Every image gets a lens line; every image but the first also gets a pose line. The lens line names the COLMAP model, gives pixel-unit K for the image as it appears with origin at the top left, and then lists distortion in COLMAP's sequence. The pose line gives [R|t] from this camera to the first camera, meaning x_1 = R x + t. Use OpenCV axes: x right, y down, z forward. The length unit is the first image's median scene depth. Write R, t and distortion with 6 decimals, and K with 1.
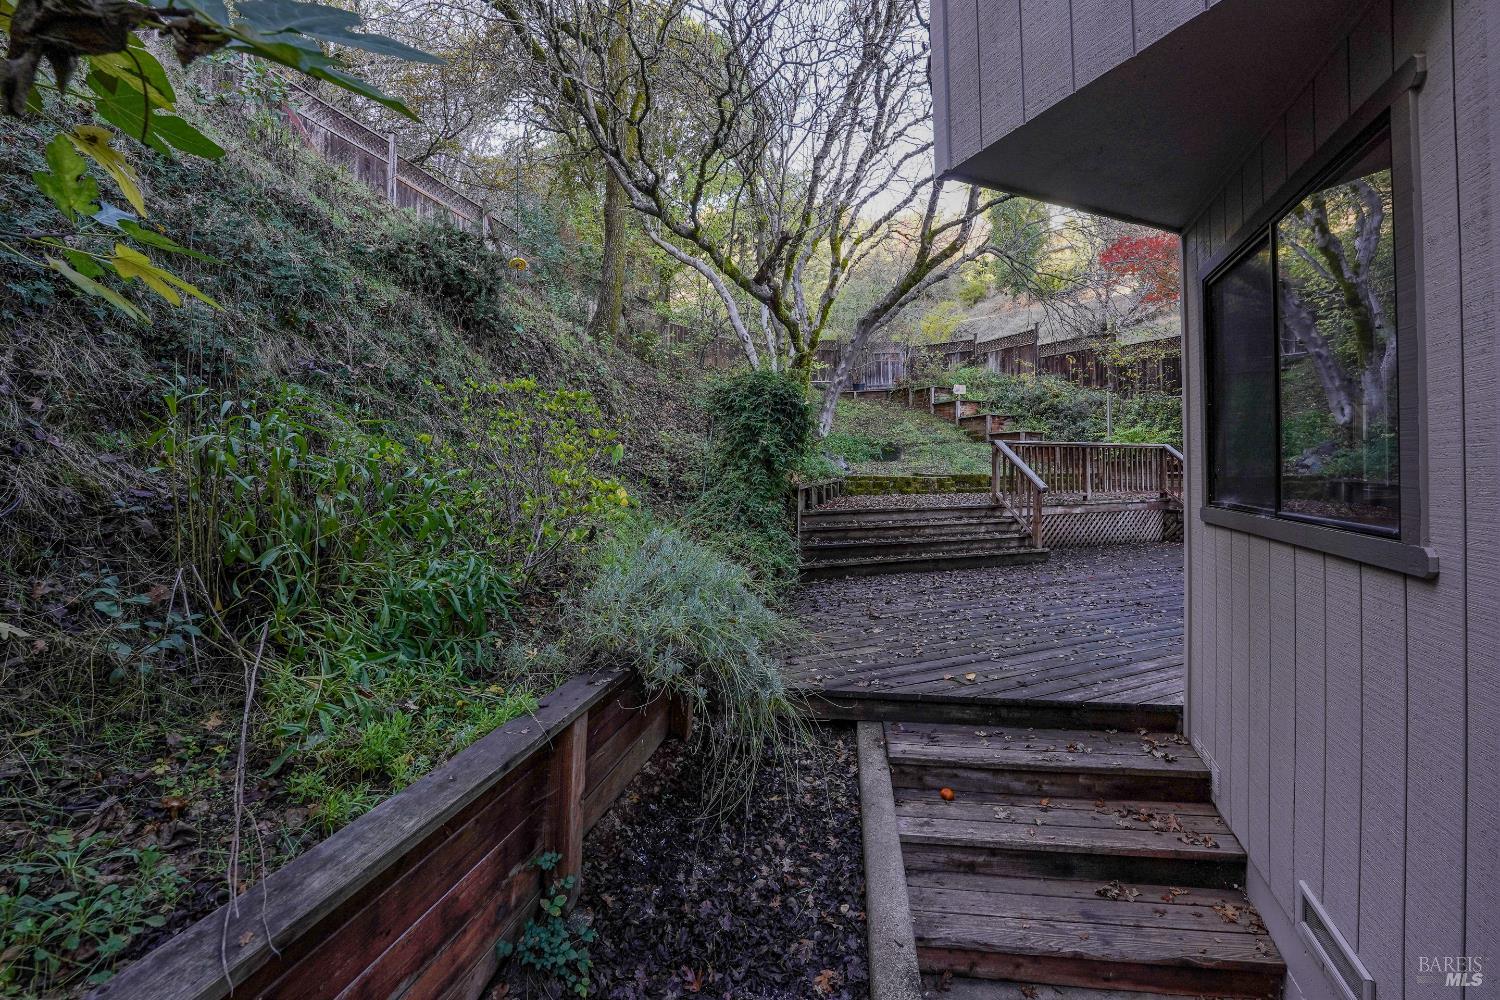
lens RADIAL K [[626.4, 0, 741.3], [0, 626.4, 485.8], [0, 0, 1]] dist [-0.019715, 0.000296]
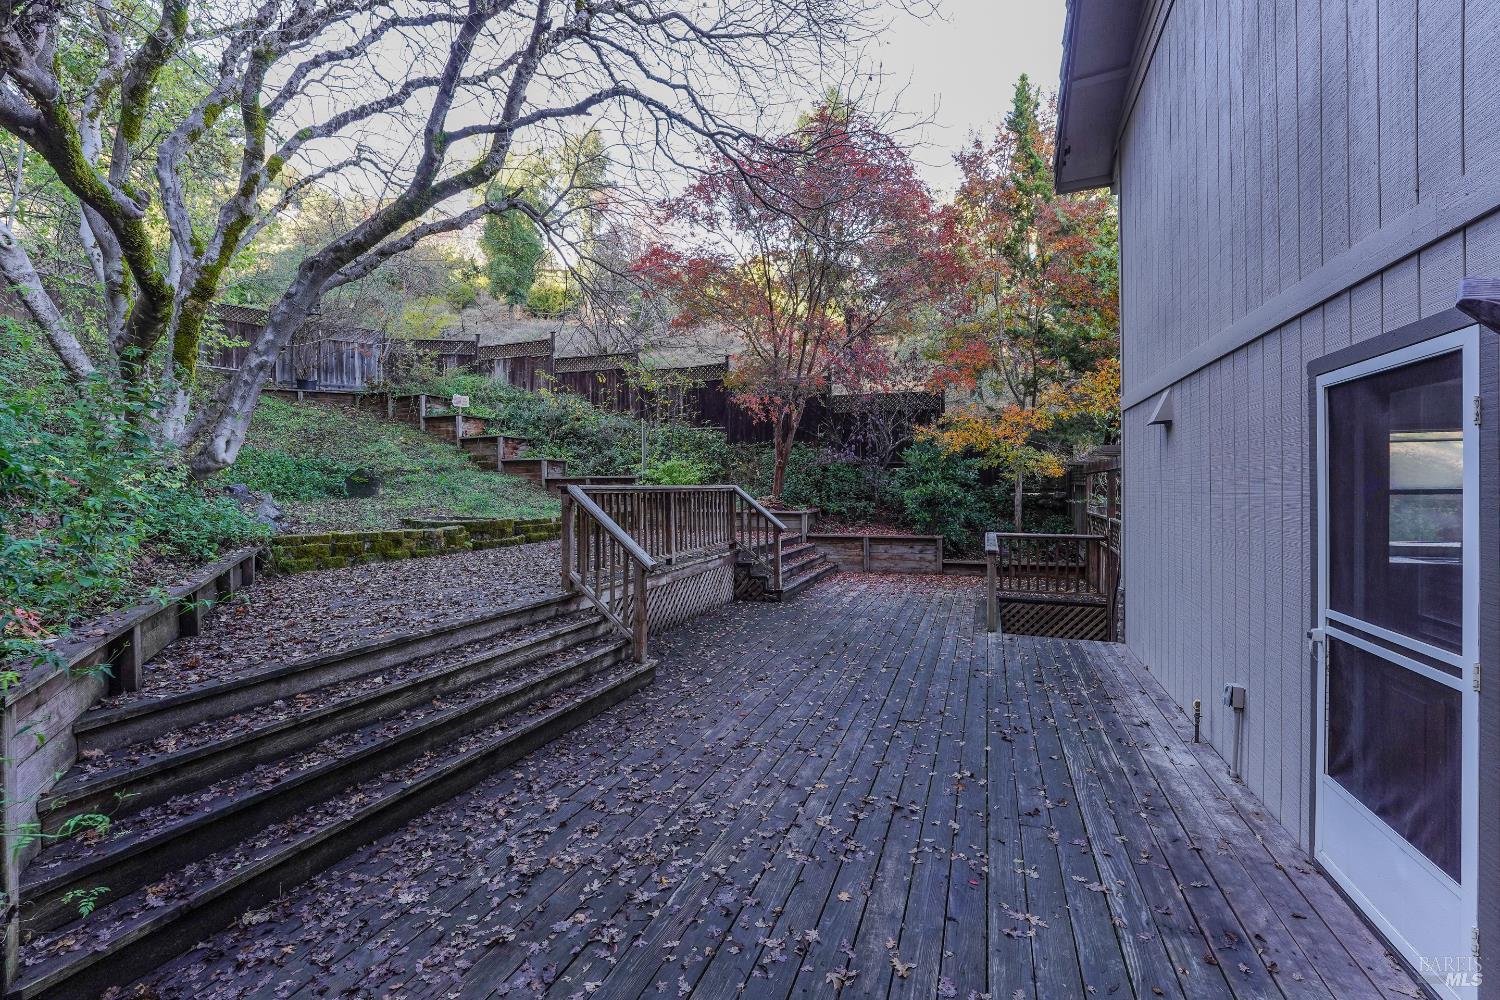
lens RADIAL K [[626.4, 0, 741.3], [0, 626.4, 485.8], [0, 0, 1]] dist [-0.019715, 0.000296]
pose [[0.703130, 0.001034, 0.711060, 0.063181], [0.020137, 0.999569, -0.021367, -0.036456], [-0.710776, 0.029342, 0.702806, 0.299011]]
